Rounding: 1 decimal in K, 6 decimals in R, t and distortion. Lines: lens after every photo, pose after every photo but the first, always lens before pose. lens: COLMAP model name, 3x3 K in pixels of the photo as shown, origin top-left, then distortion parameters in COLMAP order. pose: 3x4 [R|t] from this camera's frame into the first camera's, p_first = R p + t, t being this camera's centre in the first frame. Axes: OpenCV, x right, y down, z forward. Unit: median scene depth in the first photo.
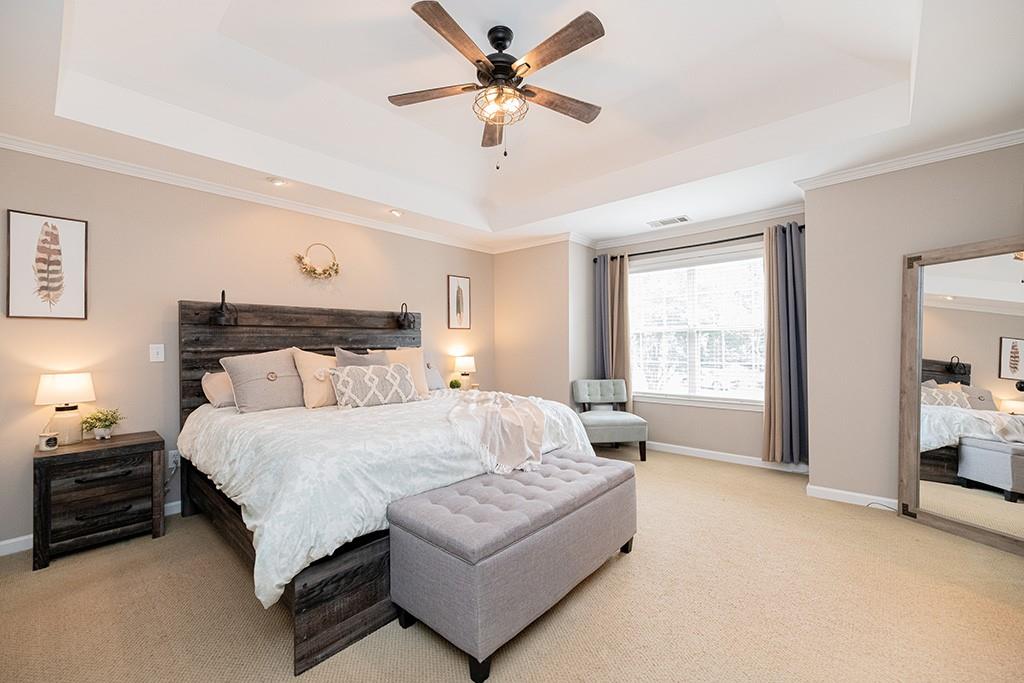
lens RADIAL K [[425.2, 0, 511.8], [0, 425.2, 339.3], [0, 0, 1]] dist [0.013768, -0.000228]
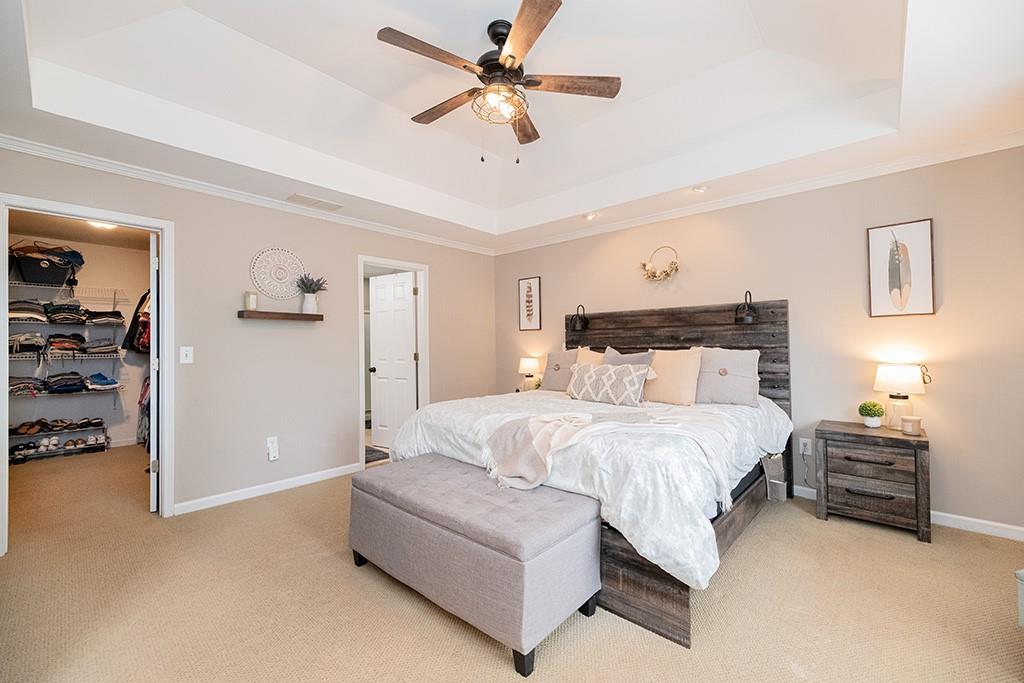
lens RADIAL K [[417.3, 0, 515.3], [0, 417.3, 339.6], [0, 0, 1]] dist [-0.000988, -0.000013]
pose [[0.000961, -0.002256, -0.999997, 0.600414], [0.017997, 0.999836, -0.002239, -0.001043], [0.999838, -0.017995, 0.001001, 0.664375]]
